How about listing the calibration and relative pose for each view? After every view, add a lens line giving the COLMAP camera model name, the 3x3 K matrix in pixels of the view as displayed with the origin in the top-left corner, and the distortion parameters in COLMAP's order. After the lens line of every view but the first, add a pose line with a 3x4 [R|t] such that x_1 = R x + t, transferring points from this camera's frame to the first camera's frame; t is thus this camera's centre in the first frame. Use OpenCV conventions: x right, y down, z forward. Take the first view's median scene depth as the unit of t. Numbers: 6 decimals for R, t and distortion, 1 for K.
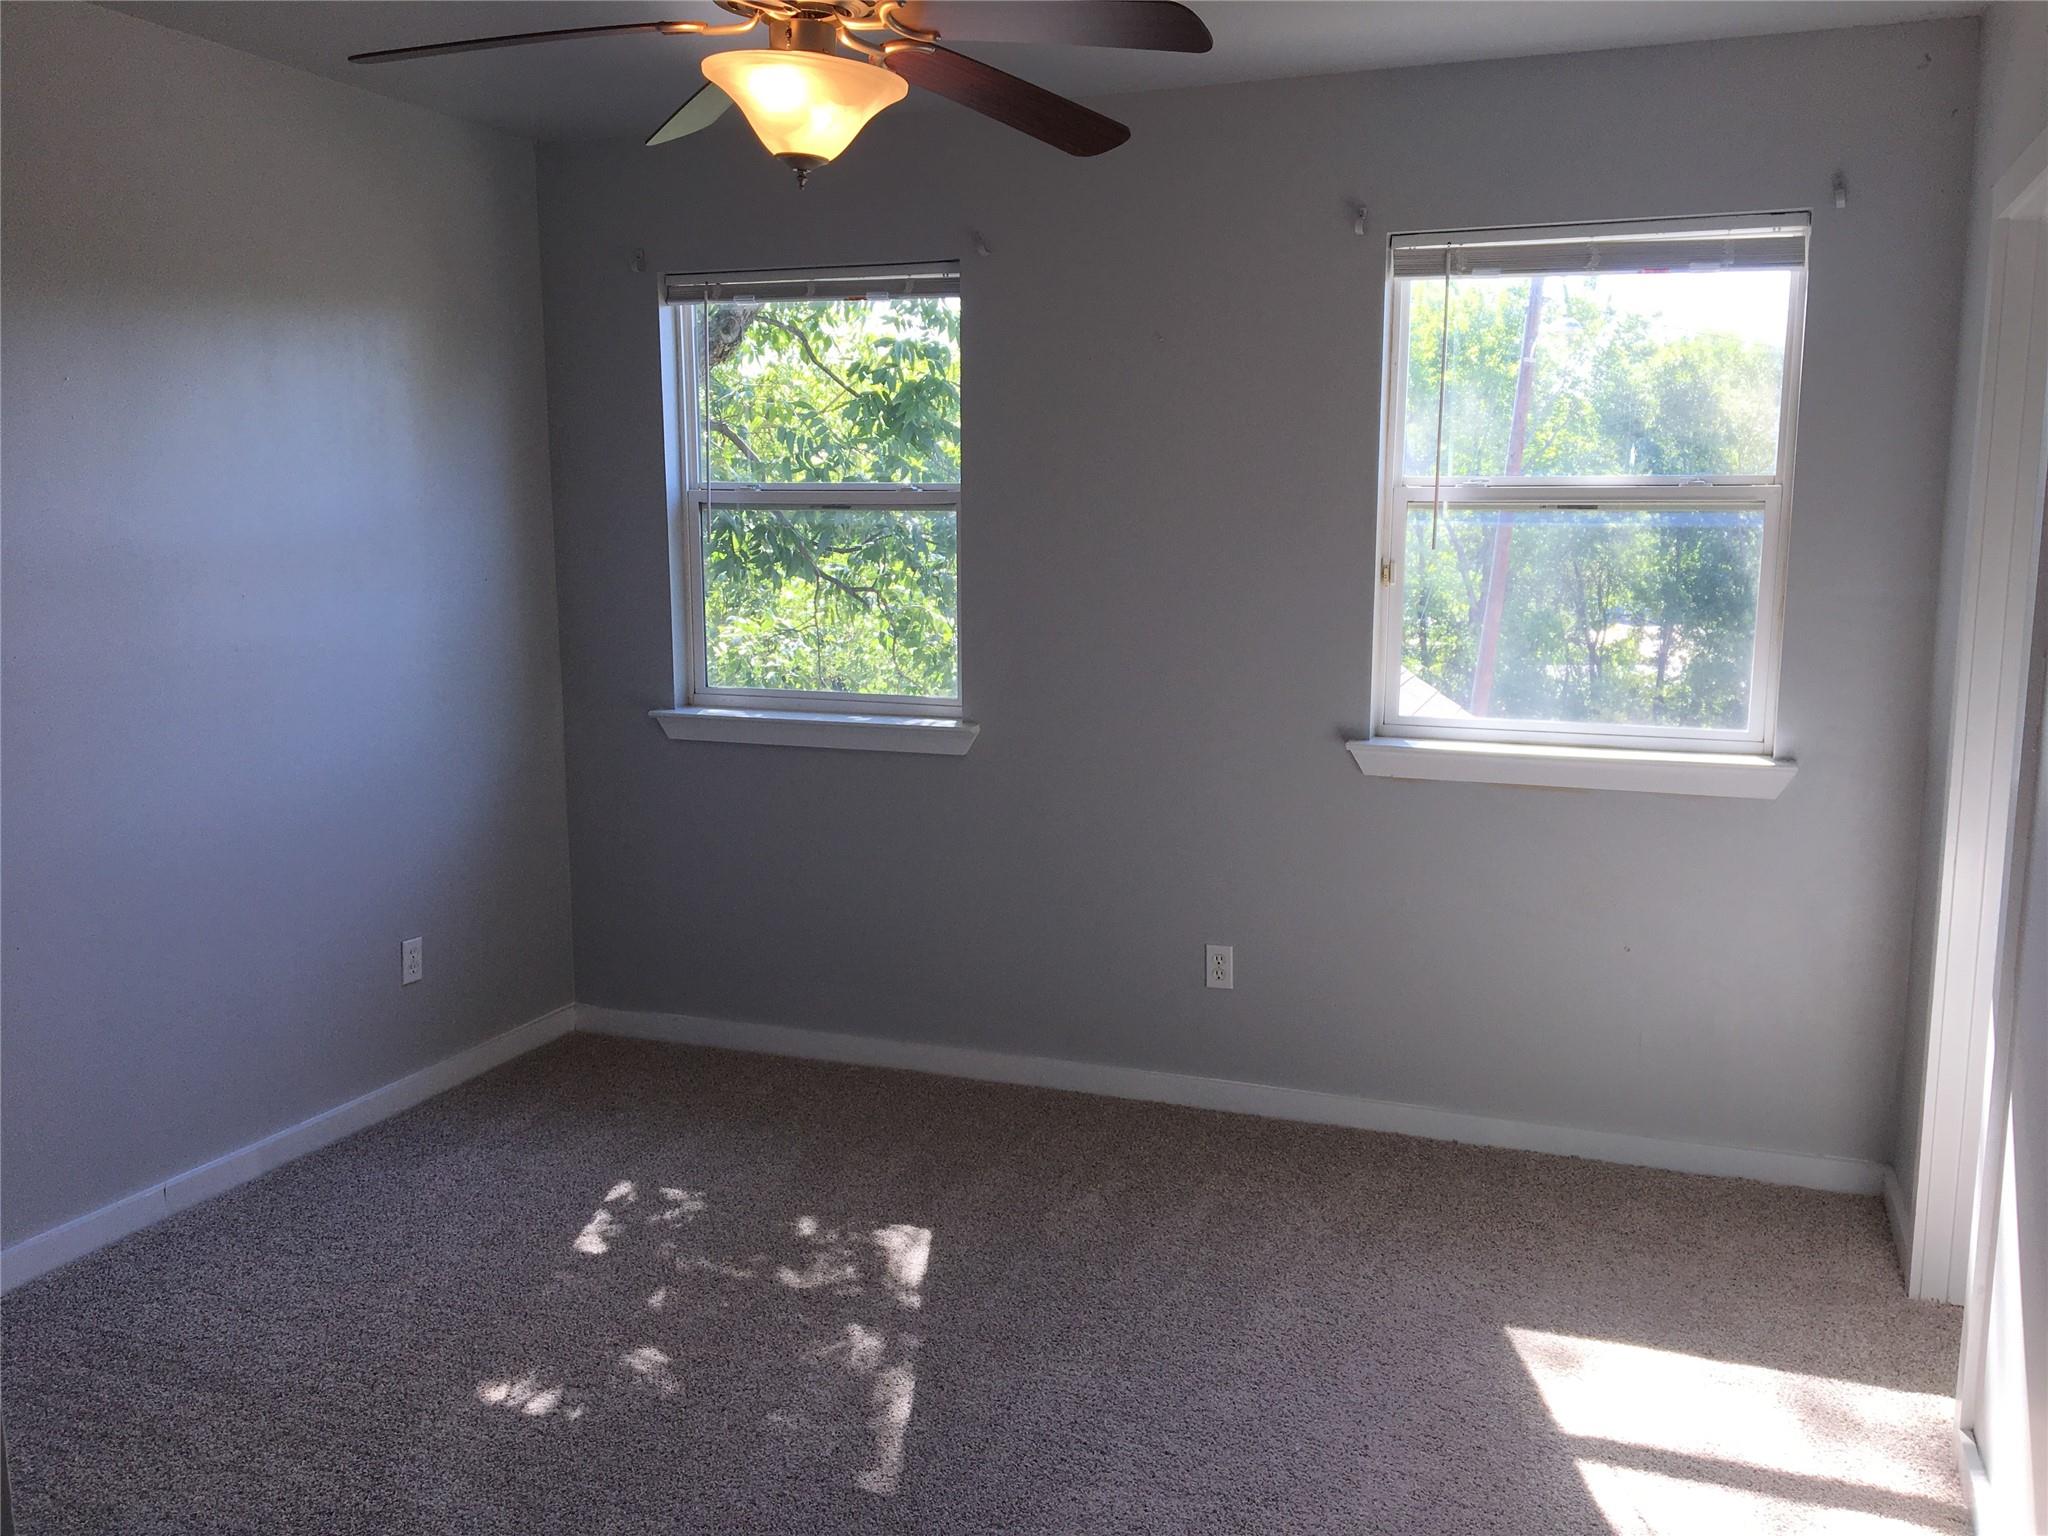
lens RADIAL K [[1741.9, 0, 1026.2], [0, 1741.9, 768.4], [0, 0, 1]] dist [0.078684, -0.114548]
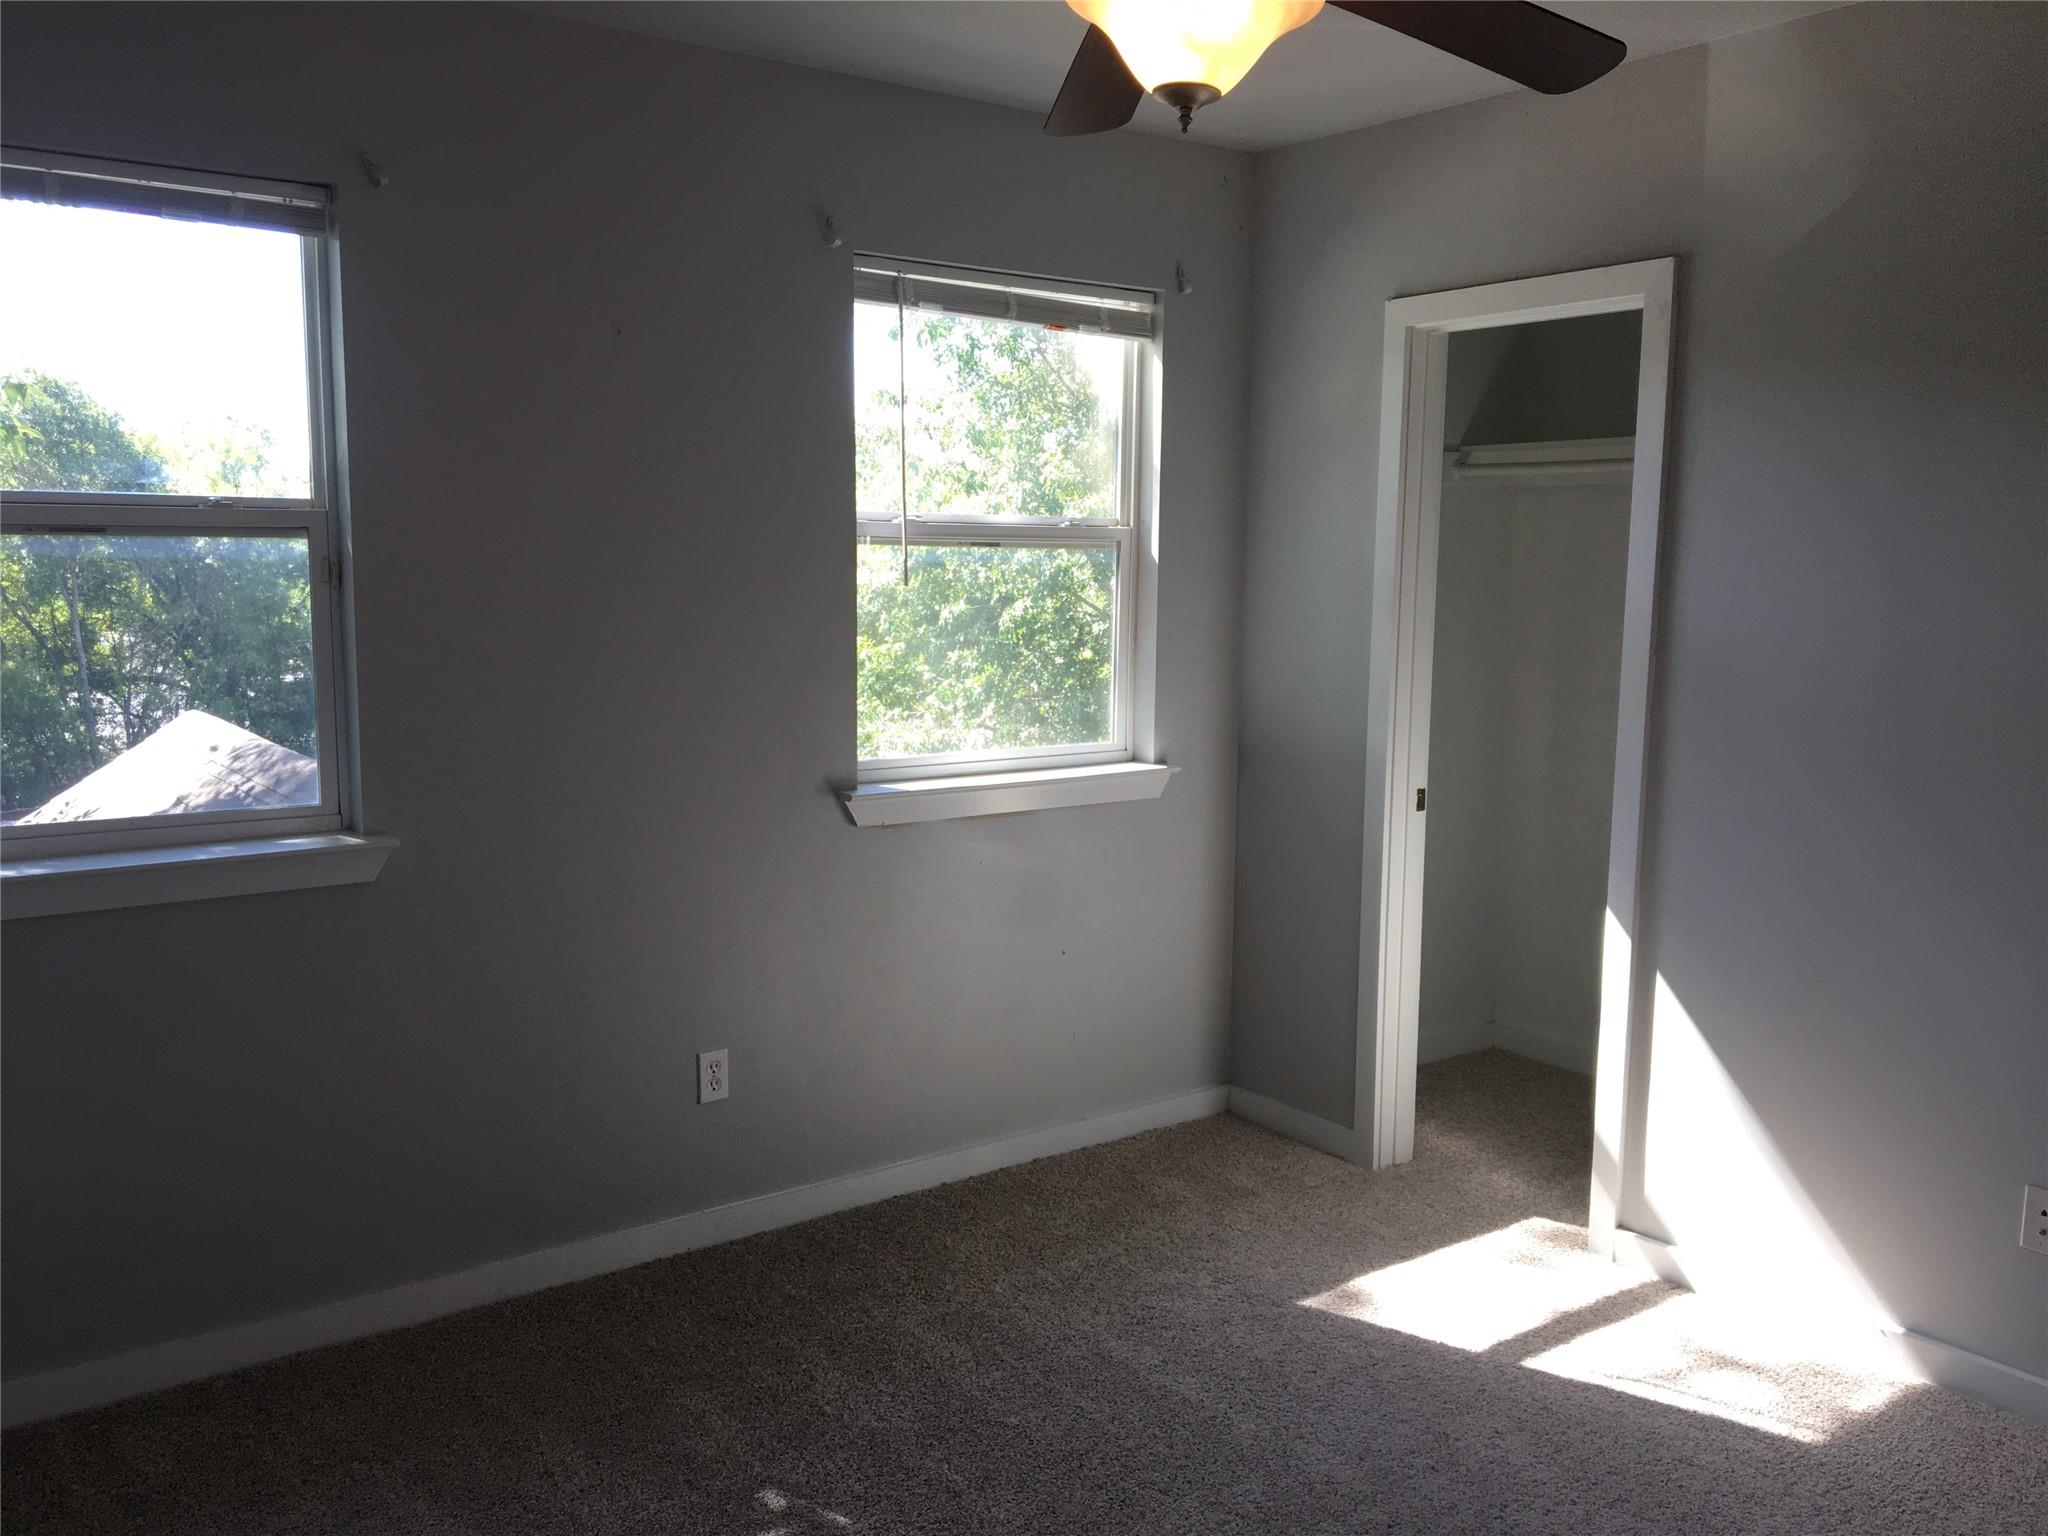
lens RADIAL K [[1741.9, 0, 1027.8], [0, 1741.9, 767.8], [0, 0, 1]] dist [0.078684, -0.114548]
pose [[0.524881, -0.102944, 0.844928, -0.562935], [0.116143, 0.992037, 0.048718, -0.065009], [-0.843215, 0.072561, 0.532657, 0.439672]]
